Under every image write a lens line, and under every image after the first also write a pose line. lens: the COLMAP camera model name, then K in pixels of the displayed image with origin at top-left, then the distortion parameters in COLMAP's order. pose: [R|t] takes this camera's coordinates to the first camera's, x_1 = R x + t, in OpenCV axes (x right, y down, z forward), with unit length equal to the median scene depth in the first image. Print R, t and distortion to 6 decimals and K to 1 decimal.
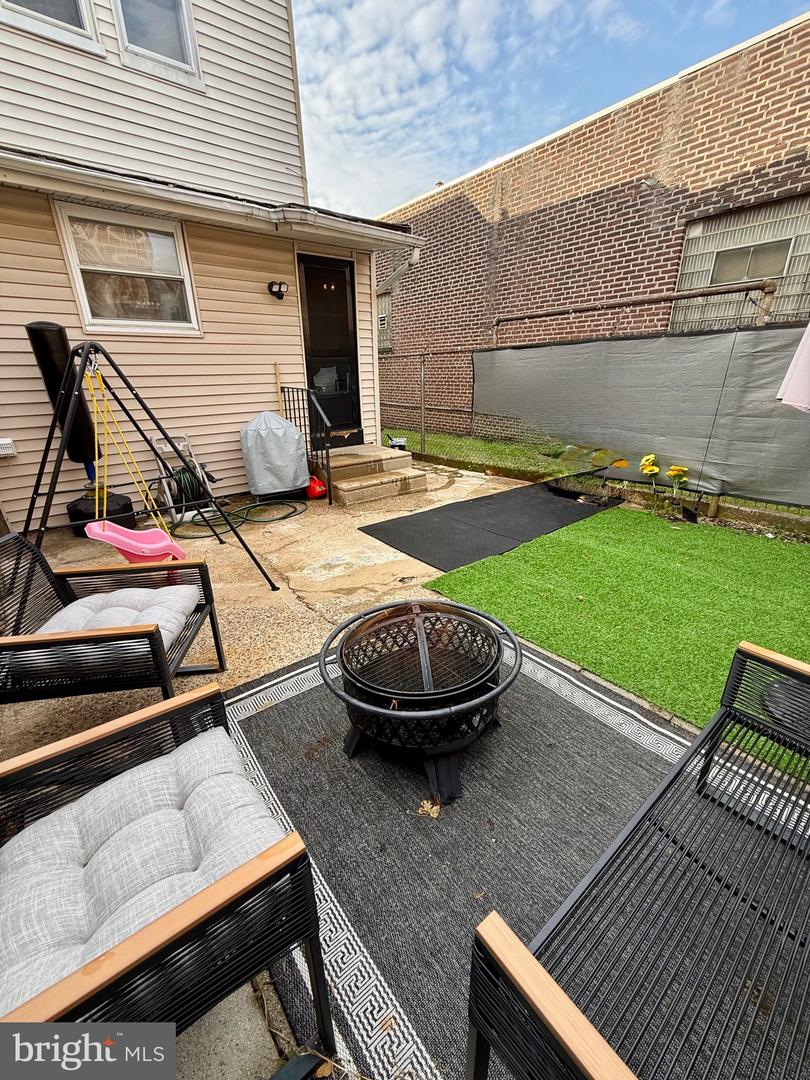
lens RADIAL K [[430.5, 0, 408.6], [0, 430.5, 530.9], [0, 0, 1]] dist [-0.000517, -0.000046]
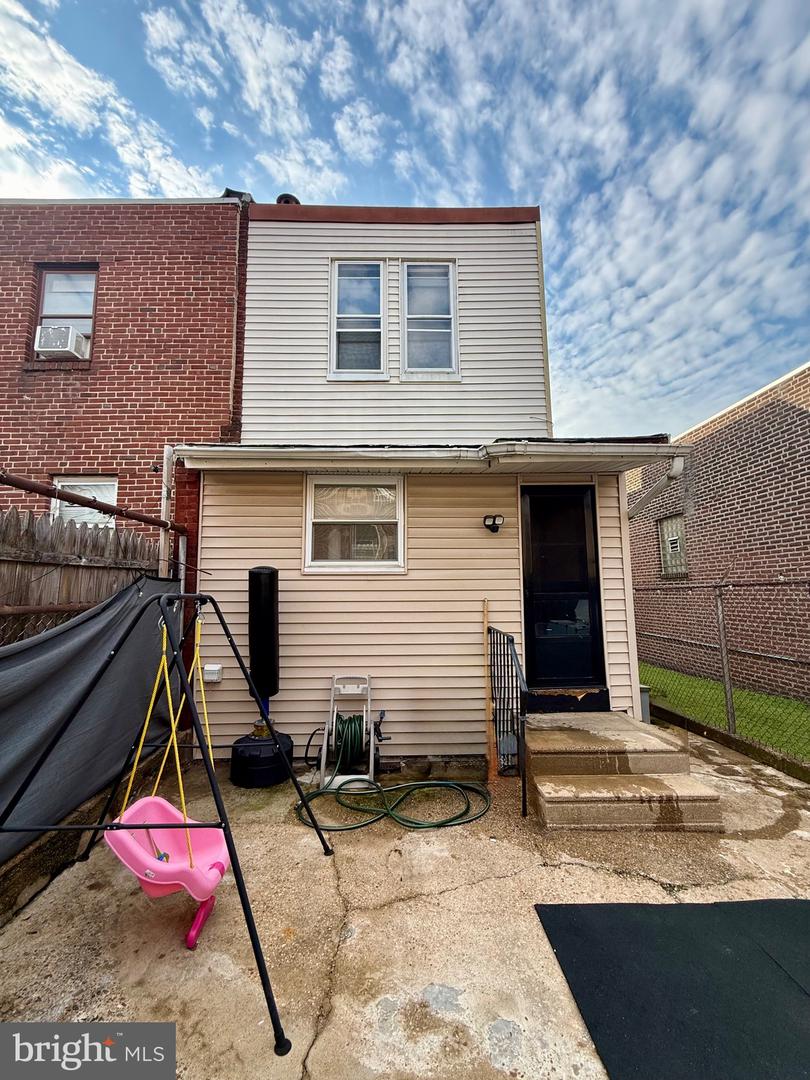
lens RADIAL K [[430.5, 0, 396.6], [0, 430.5, 533.7], [0, 0, 1]] dist [-0.000517, -0.000046]
pose [[0.787349, -0.074750, -0.611958, 0.097348], [-0.224683, 0.889563, -0.397737, -0.151549], [0.574107, 0.450655, 0.683602, 0.309204]]
